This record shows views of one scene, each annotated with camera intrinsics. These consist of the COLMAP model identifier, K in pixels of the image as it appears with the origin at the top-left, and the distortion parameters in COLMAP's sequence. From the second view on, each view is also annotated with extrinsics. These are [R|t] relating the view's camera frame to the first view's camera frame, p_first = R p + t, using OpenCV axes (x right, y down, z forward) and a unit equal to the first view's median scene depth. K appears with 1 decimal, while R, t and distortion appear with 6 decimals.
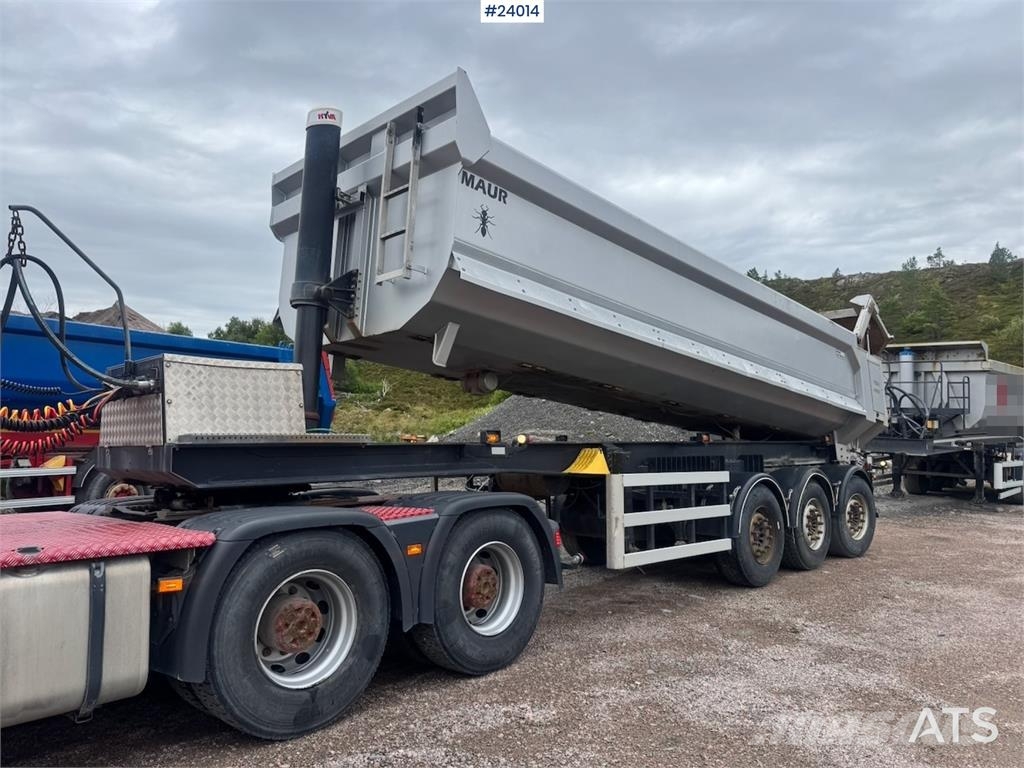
lens RADIAL K [[715.0, 0, 512.0], [0, 715.0, 384.0], [0, 0, 1]] dist [0.110898, -0.156297]
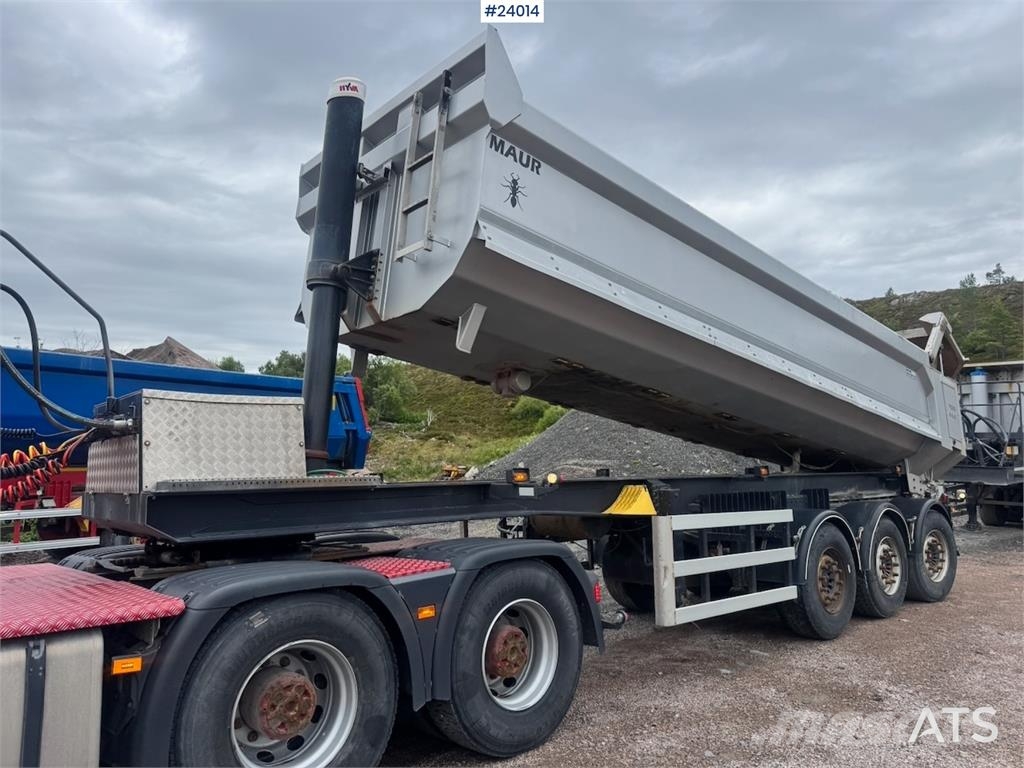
lens RADIAL K [[719.6, 0, 514.8], [0, 719.6, 380.8], [0, 0, 1]] dist [0.054216, -0.056185]
pose [[0.998116, -0.018036, -0.058646, 0.023110], [0.015496, 0.998934, -0.043474, -0.005520], [0.059368, 0.042483, 0.997332, 0.126506]]
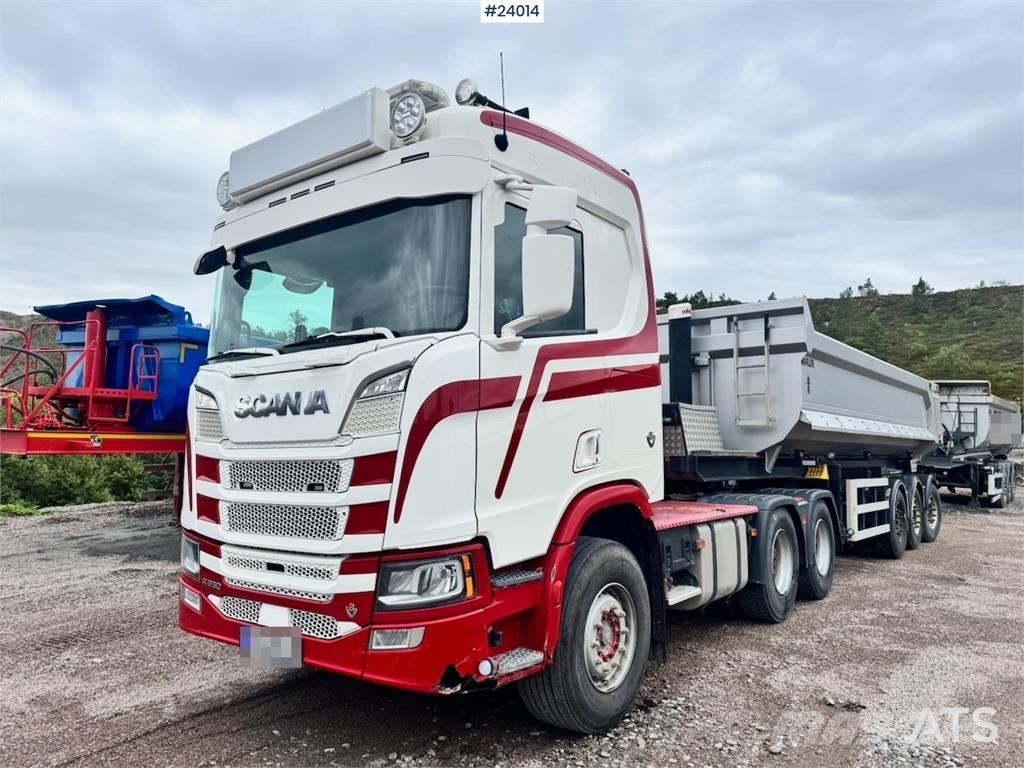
lens RADIAL K [[715.5, 0, 513.7], [0, 715.5, 387.8], [0, 0, 1]] dist [0.104784, -0.141377]
pose [[0.994305, 0.023474, 0.103952, -0.927874], [-0.022898, 0.999715, -0.006738, -0.049936], [-0.104080, 0.004319, 0.994560, -0.575609]]
